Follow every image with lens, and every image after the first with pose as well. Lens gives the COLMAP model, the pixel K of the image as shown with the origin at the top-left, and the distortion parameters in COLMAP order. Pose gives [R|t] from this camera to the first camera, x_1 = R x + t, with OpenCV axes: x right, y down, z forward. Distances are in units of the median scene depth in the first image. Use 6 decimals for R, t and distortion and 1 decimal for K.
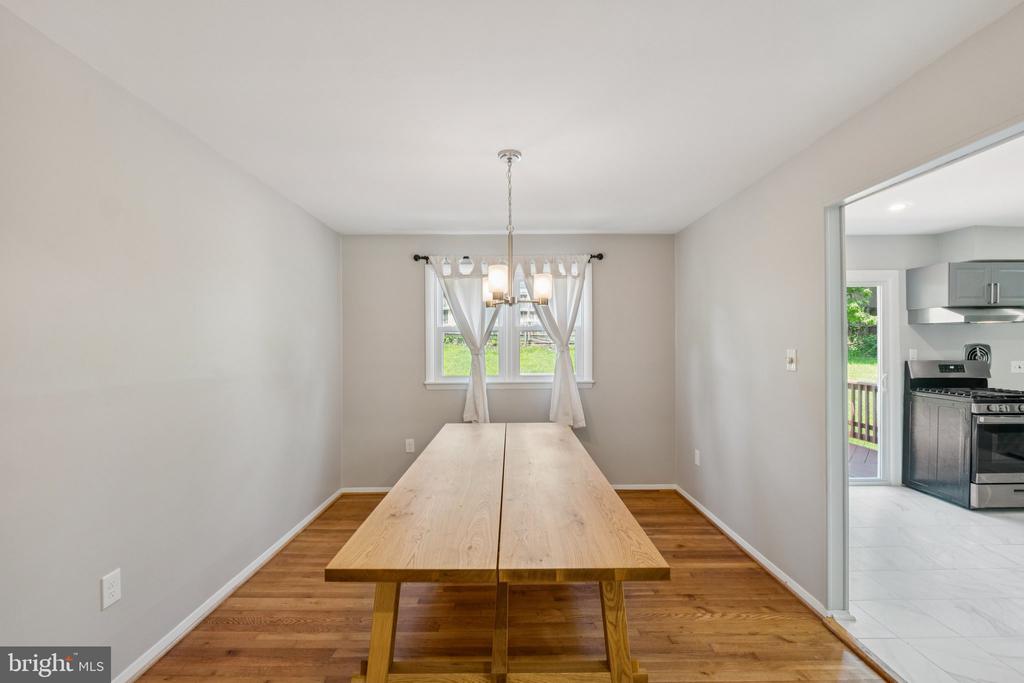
lens RADIAL K [[432.9, 0, 508.4], [0, 432.9, 347.7], [0, 0, 1]] dist [-0.010355, 0.000537]
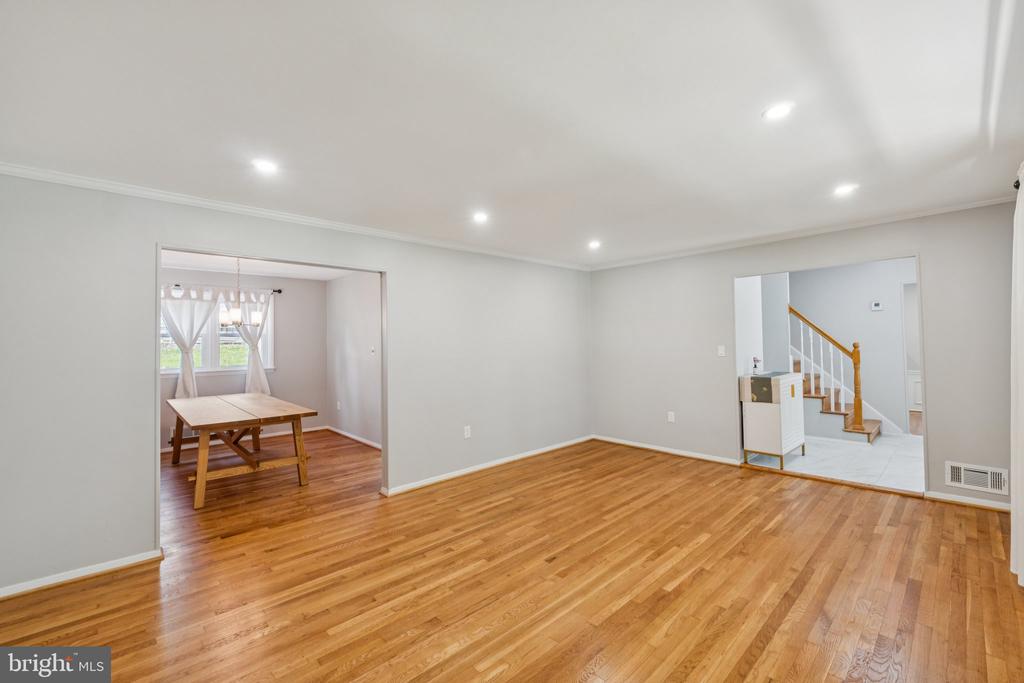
lens RADIAL K [[432.9, 0, 513.7], [0, 432.9, 335.1], [0, 0, 1]] dist [-0.010355, 0.000537]
pose [[0.730885, 0.006106, 0.682473, -0.595707], [0.011423, 0.999710, -0.021177, -0.000615], [-0.682405, 0.023274, 0.730604, -1.863148]]
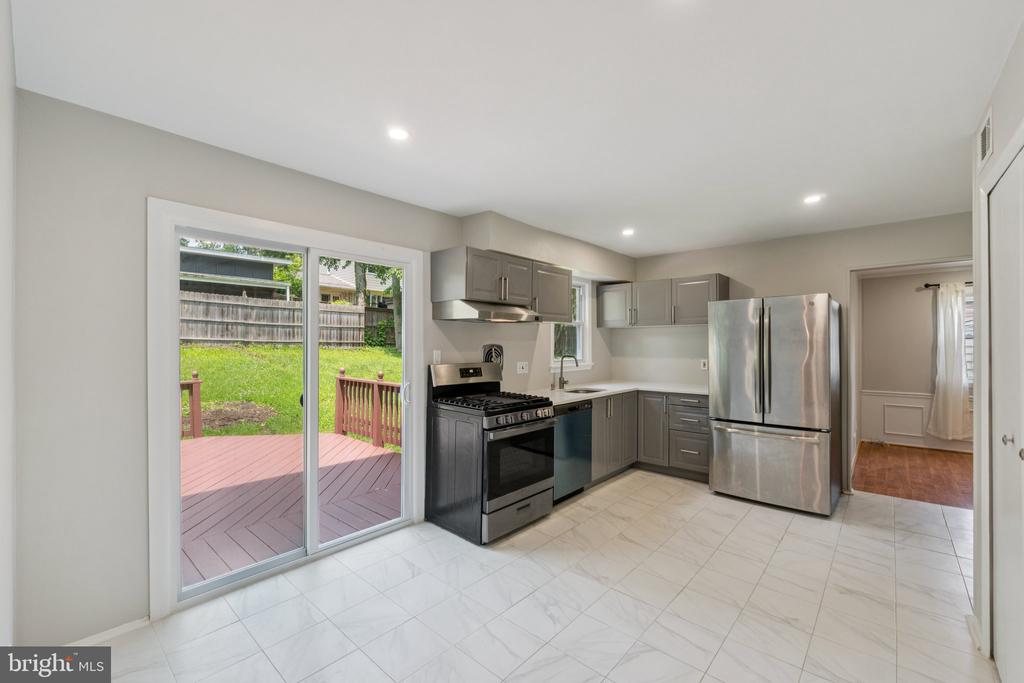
lens RADIAL K [[432.9, 0, 512.1], [0, 432.9, 340.9], [0, 0, 1]] dist [-0.010355, 0.000537]
pose [[0.666443, 0.011941, 0.745460, 0.427415], [-0.007952, 0.999929, -0.008907, -0.008606], [-0.745514, 0.000008, 0.666490, 0.346315]]
